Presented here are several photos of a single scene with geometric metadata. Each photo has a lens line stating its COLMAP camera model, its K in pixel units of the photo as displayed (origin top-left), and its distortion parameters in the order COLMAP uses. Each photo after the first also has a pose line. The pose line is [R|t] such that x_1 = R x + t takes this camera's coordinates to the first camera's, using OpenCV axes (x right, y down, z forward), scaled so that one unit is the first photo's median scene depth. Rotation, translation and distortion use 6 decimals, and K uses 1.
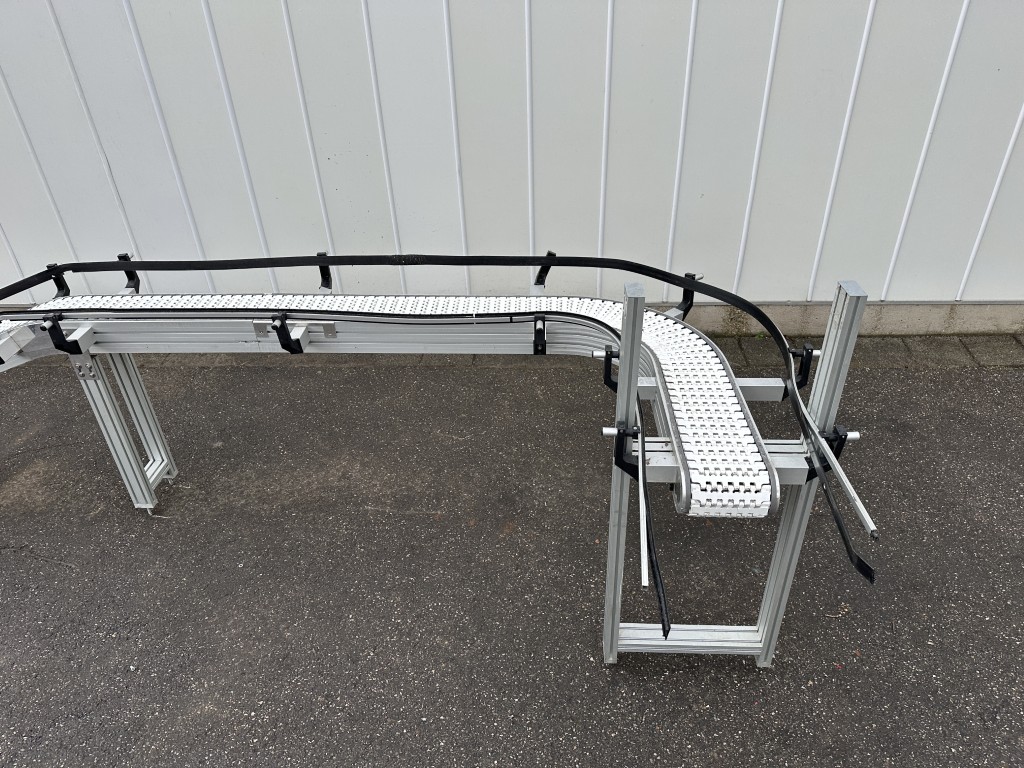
lens RADIAL K [[718.8, 0, 518.8], [0, 718.8, 378.2], [0, 0, 1]] dist [0.047883, -0.038003]
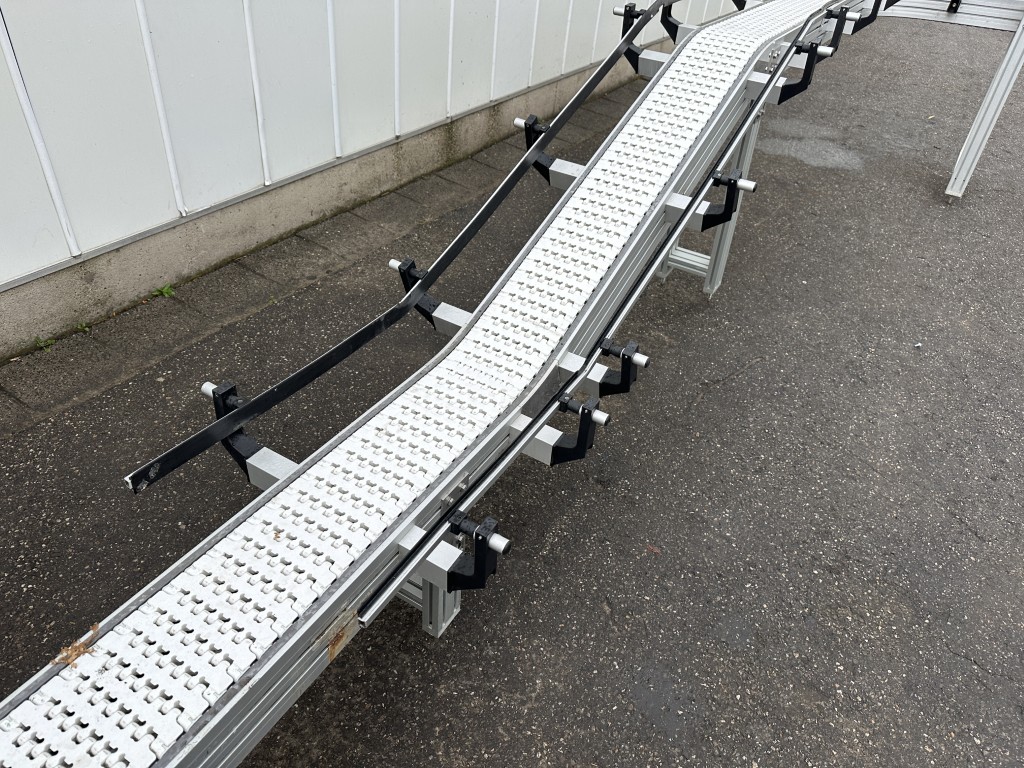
lens RADIAL K [[718.8, 0, 502.8], [0, 718.8, 402.3], [0, 0, 1]] dist [0.047883, -0.038003]
pose [[0.484950, -0.480268, 0.730867, -1.646681], [0.388497, 0.867033, 0.311968, -0.094532], [-0.783514, 0.132651, 0.607050, 0.846441]]
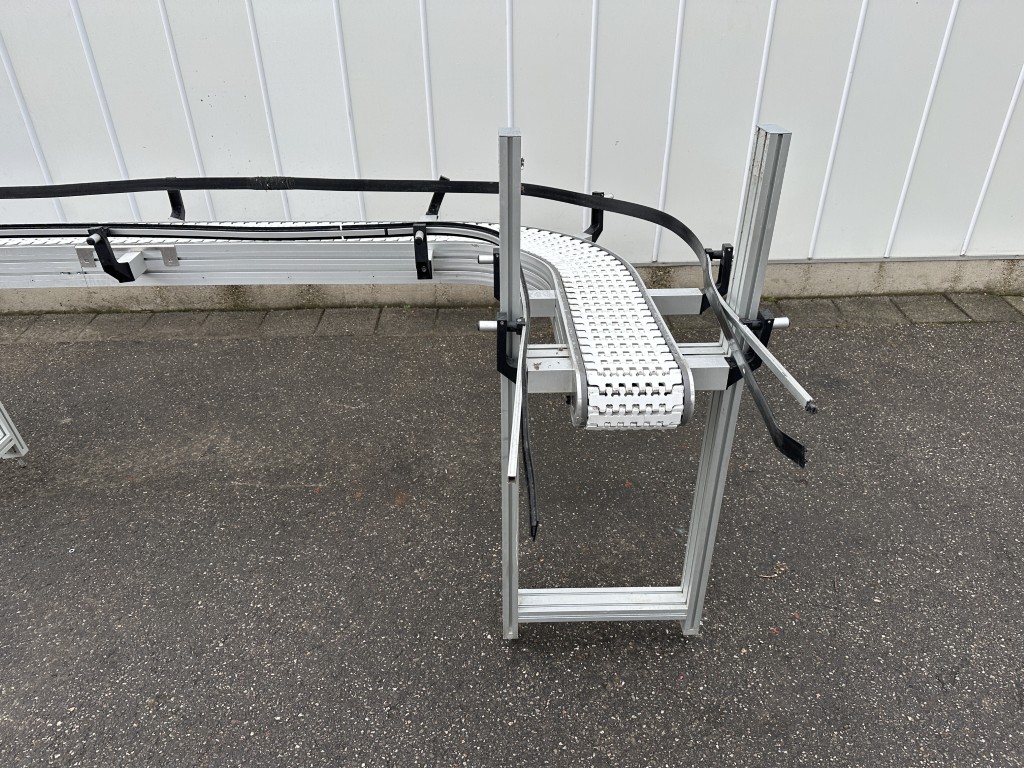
lens RADIAL K [[718.8, 0, 512.2], [0, 718.8, 375.5], [0, 0, 1]] dist [0.047883, -0.038003]
pose [[0.997307, -0.016864, 0.071372, 0.071460], [0.019731, 0.999018, -0.039664, 0.118366], [-0.070633, 0.040965, 0.996661, 0.151022]]
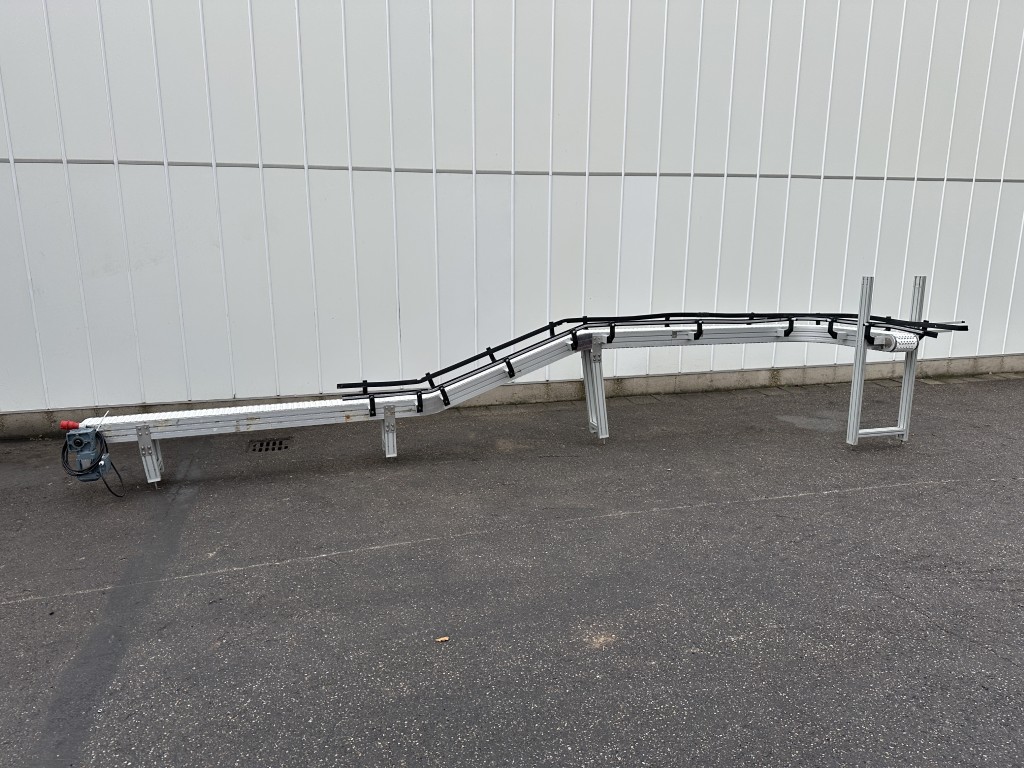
lens RADIAL K [[718.8, 0, 501.1], [0, 718.8, 374.9], [0, 0, 1]] dist [0.047883, -0.038003]
pose [[0.949446, -0.024042, 0.313009, -1.682599], [0.141162, 0.923273, -0.357267, 0.840561], [-0.280403, 0.383391, 0.879992, -0.863688]]
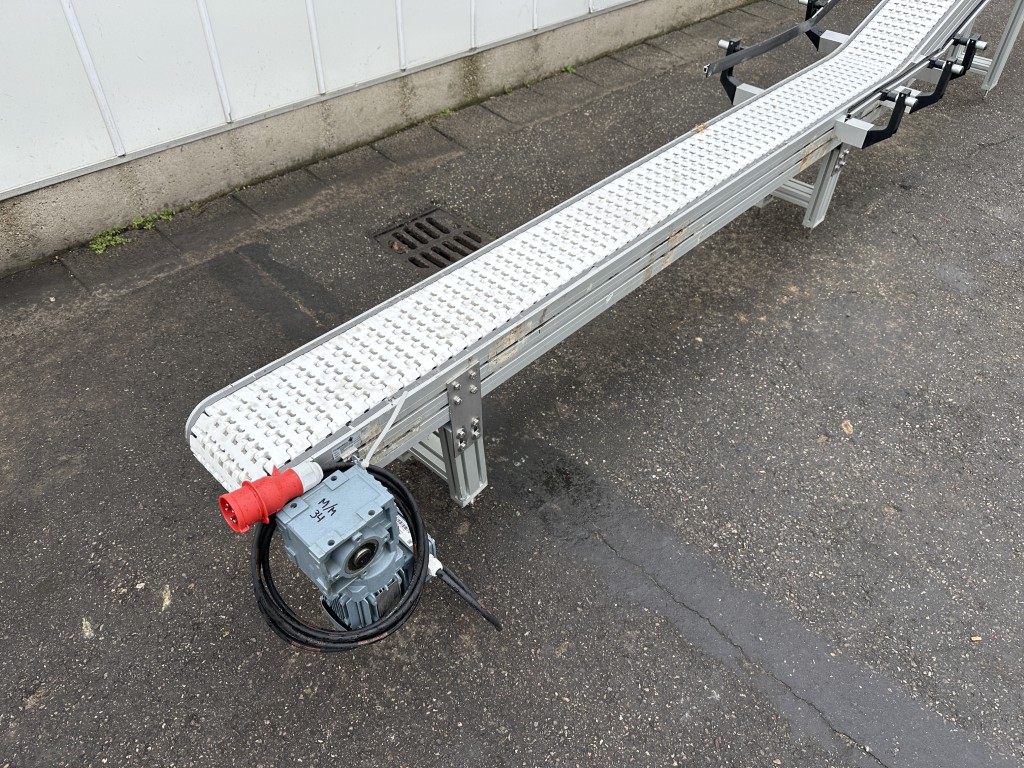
lens RADIAL K [[718.8, 0, 514.4], [0, 718.8, 392.7], [0, 0, 1]] dist [0.047883, -0.038003]
pose [[0.657333, -0.472415, 0.587143, -2.272342], [0.357230, 0.881353, 0.309200, -0.014433], [-0.663551, 0.006497, 0.748103, 0.809424]]
